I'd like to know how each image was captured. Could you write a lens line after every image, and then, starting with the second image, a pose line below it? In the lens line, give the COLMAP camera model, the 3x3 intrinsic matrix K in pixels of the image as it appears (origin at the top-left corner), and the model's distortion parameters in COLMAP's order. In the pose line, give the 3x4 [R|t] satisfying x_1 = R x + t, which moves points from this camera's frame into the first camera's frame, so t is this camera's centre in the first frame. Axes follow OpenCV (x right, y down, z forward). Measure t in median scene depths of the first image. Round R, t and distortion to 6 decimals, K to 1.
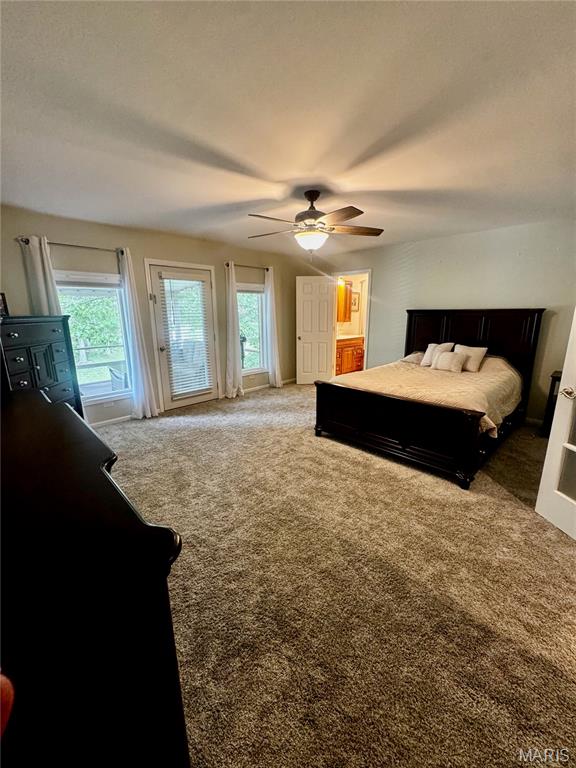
lens RADIAL K [[306.1, 0, 288.2], [0, 306.1, 383.4], [0, 0, 1]] dist [-0.002548, 0.000451]
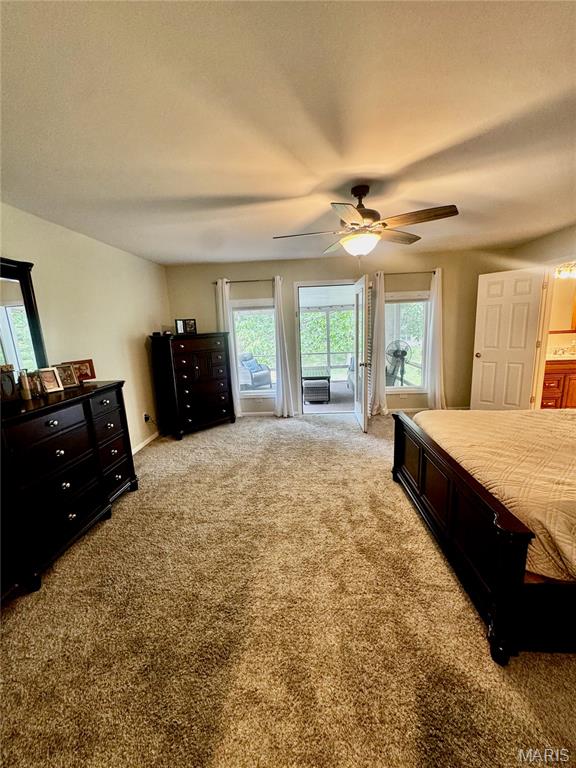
lens RADIAL K [[306.1, 0, 288.2], [0, 306.1, 383.4], [0, 0, 1]] dist [-0.002548, 0.000451]
pose [[0.670375, 0.117704, -0.732627, 0.468282], [-0.134284, 0.990281, 0.036226, -0.070520], [0.729771, 0.074095, 0.679665, 0.238485]]
